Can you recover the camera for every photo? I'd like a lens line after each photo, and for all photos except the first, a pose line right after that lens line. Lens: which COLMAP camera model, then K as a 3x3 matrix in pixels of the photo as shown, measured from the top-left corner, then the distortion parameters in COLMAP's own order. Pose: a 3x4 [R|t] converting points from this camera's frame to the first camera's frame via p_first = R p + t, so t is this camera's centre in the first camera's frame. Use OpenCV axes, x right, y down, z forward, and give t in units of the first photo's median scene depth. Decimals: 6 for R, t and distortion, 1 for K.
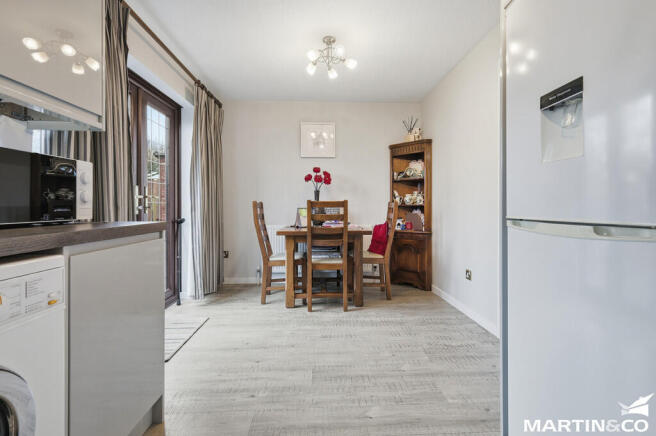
lens RADIAL K [[291.0, 0, 328.5], [0, 291.0, 217.4], [0, 0, 1]] dist [0.016341, 0.000098]
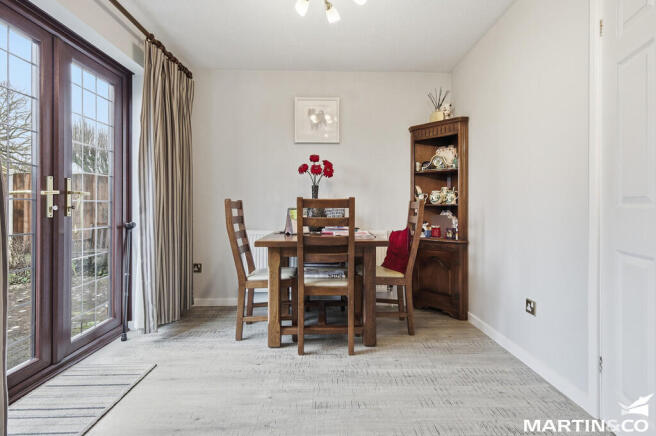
lens RADIAL K [[303.1, 0, 329.9], [0, 303.1, 216.1], [0, 0, 1]] dist [-0.011978, -0.000206]
pose [[0.999755, 0.003168, -0.021904, 0.019791], [-0.003276, 0.999983, -0.004901, -0.009825], [0.021889, 0.004972, 0.999748, 0.241049]]
